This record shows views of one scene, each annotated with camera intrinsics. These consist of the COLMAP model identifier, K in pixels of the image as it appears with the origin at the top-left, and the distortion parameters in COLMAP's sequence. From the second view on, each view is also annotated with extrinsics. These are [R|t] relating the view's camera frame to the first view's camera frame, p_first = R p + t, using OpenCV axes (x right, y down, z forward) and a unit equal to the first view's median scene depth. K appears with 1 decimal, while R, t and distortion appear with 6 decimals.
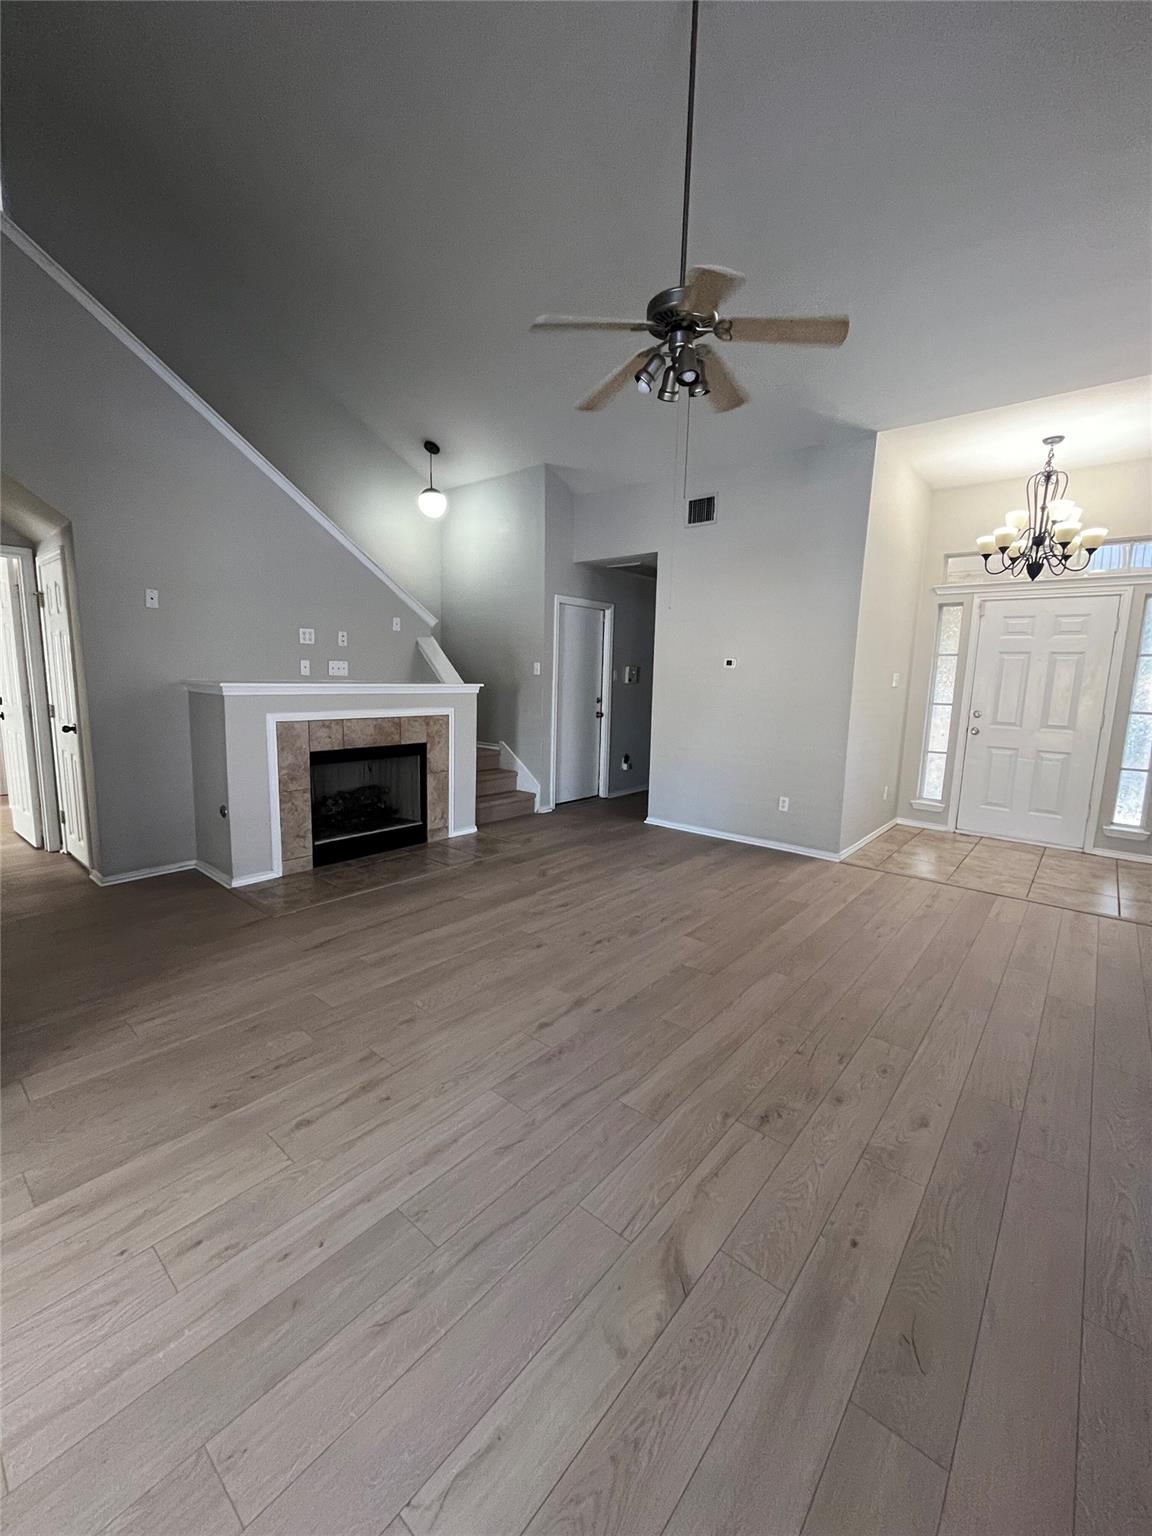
lens RADIAL K [[629.8, 0, 576.0], [0, 629.8, 768.0], [0, 0, 1]] dist [-0.000343, -0.000067]
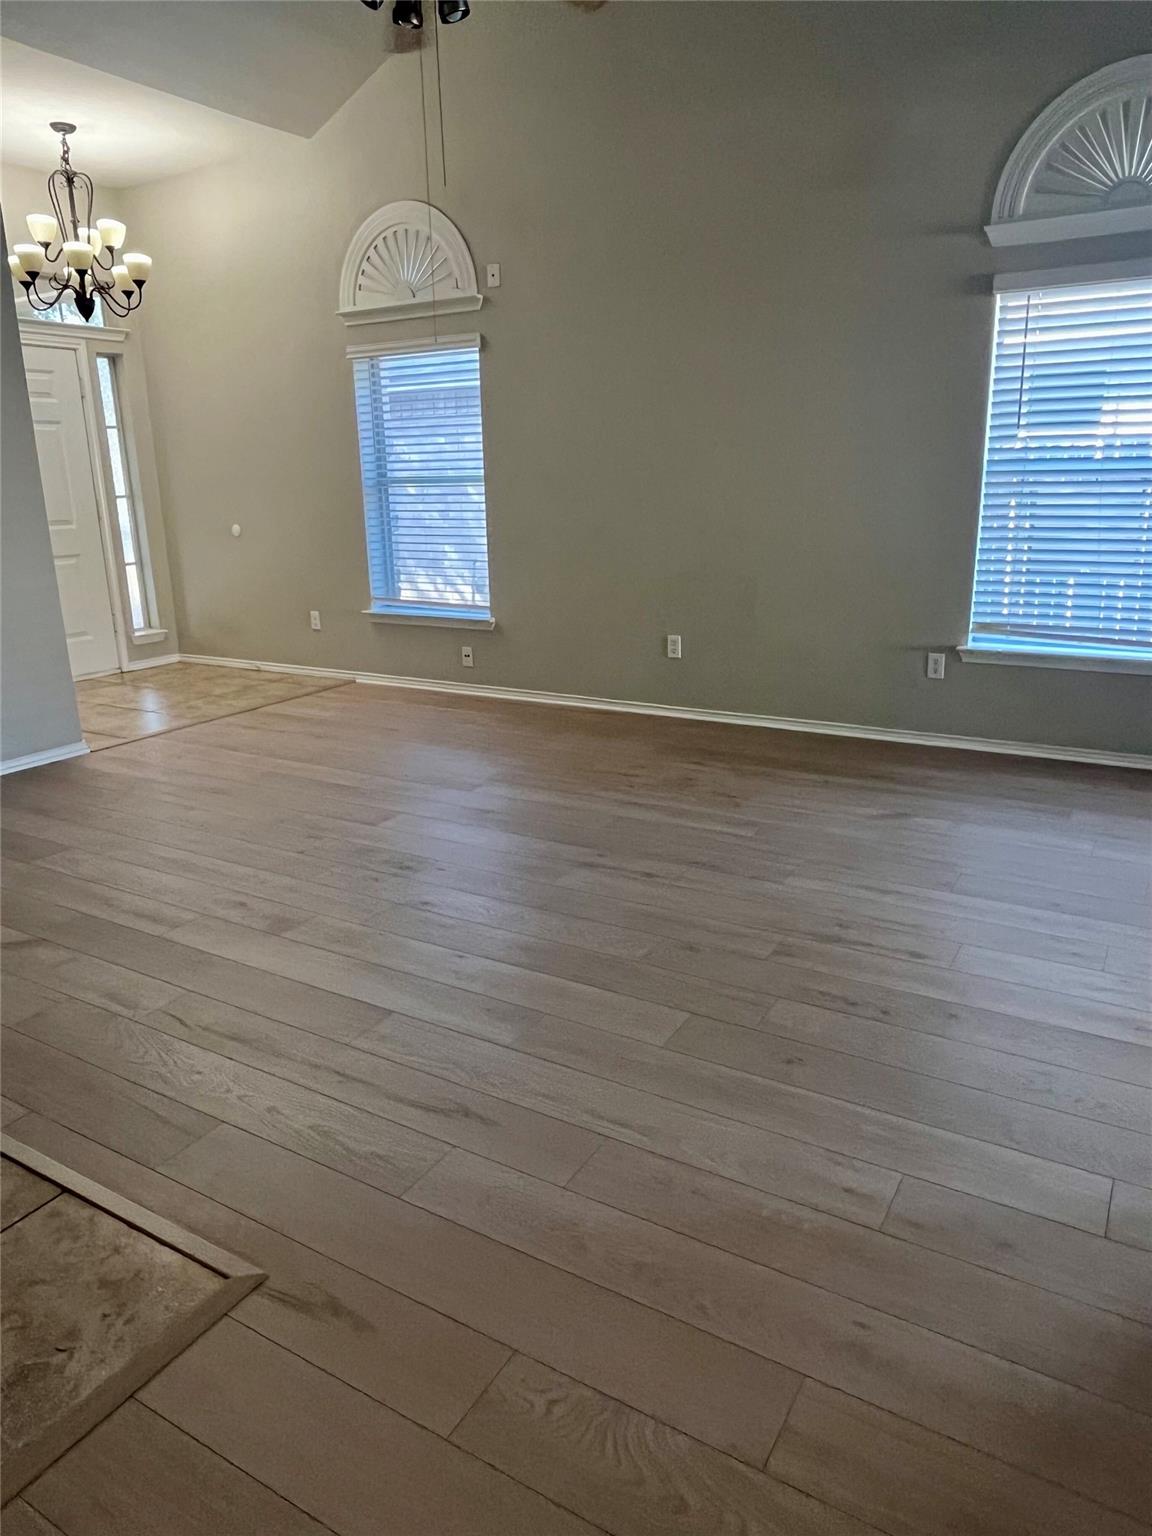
lens RADIAL K [[1017.8, 0, 576.0], [0, 1017.8, 768.0], [0, 0, 1]] dist [-0.001525, -0.000105]
pose [[-0.159379, -0.297351, 0.941372, -0.664735], [0.168897, 0.931289, 0.322762, -0.089399], [-0.972662, 0.210437, -0.098206, 0.636857]]
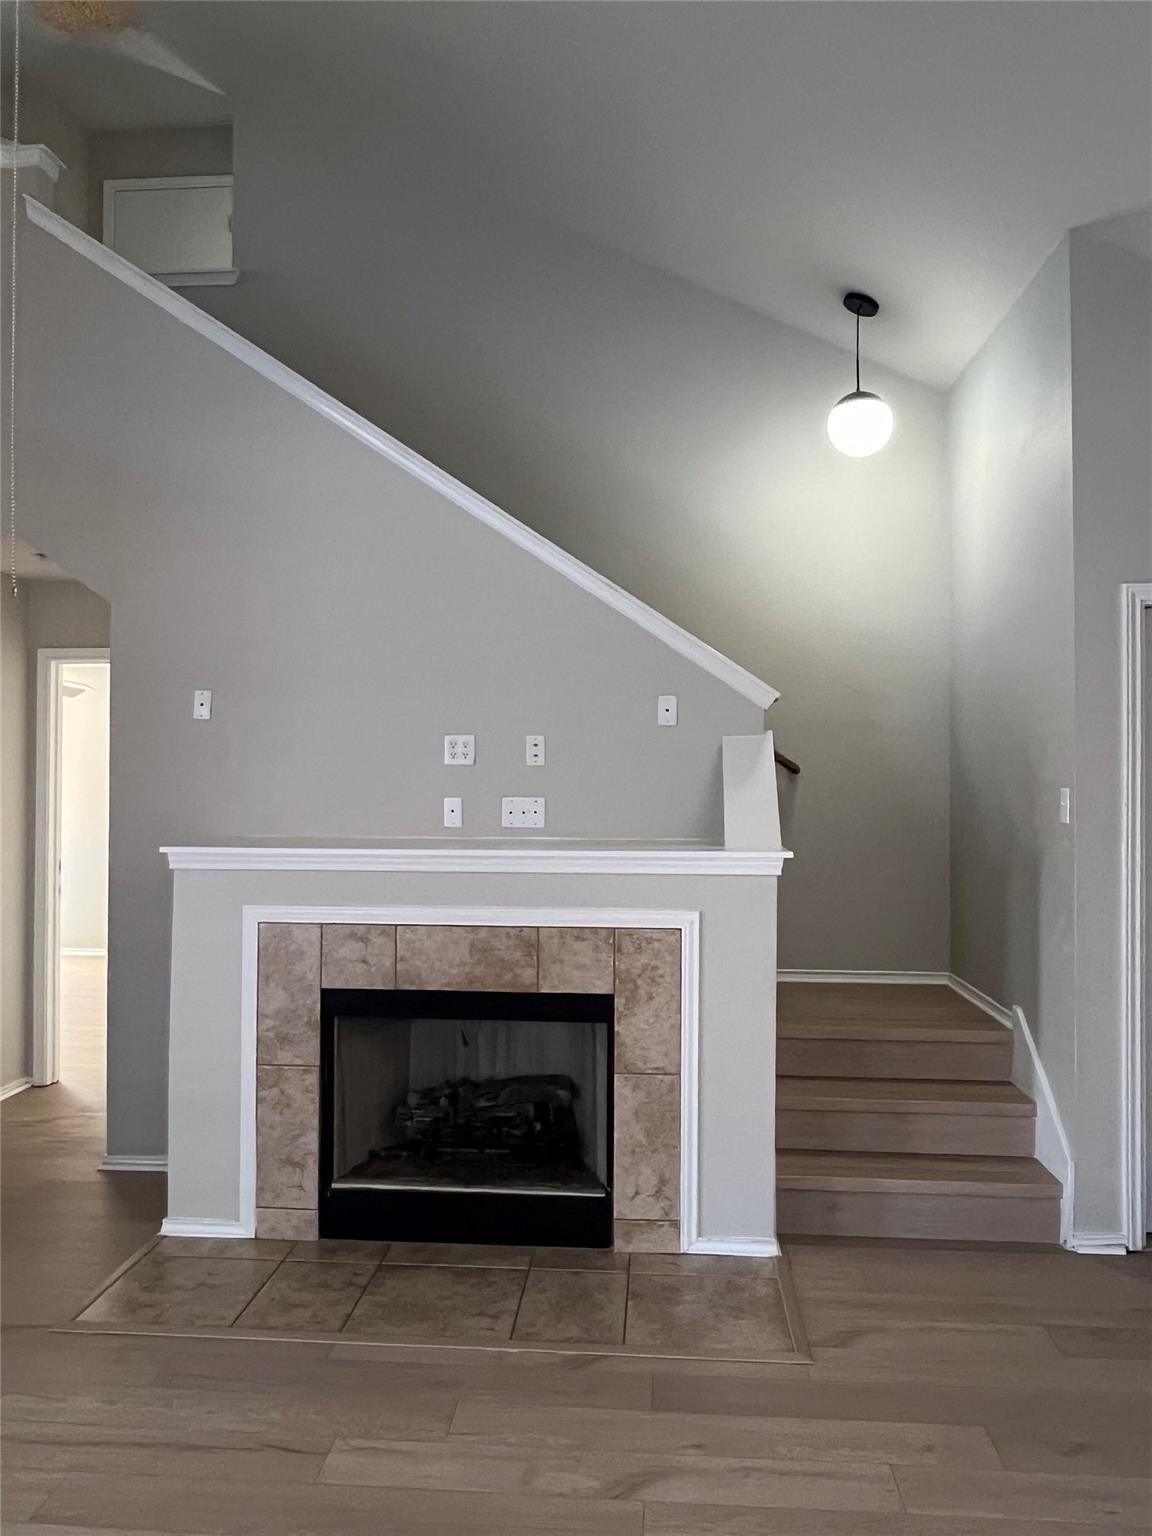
lens RADIAL K [[1137.0, 0, 576.0], [0, 1137.0, 768.0], [0, 0, 1]] dist [-0.003415, -0.001409]
pose [[0.582806, -0.033181, -0.811934, 0.370668], [-0.109071, 0.986931, -0.118624, -0.101123], [0.805258, 0.157693, 0.571570, 0.578729]]
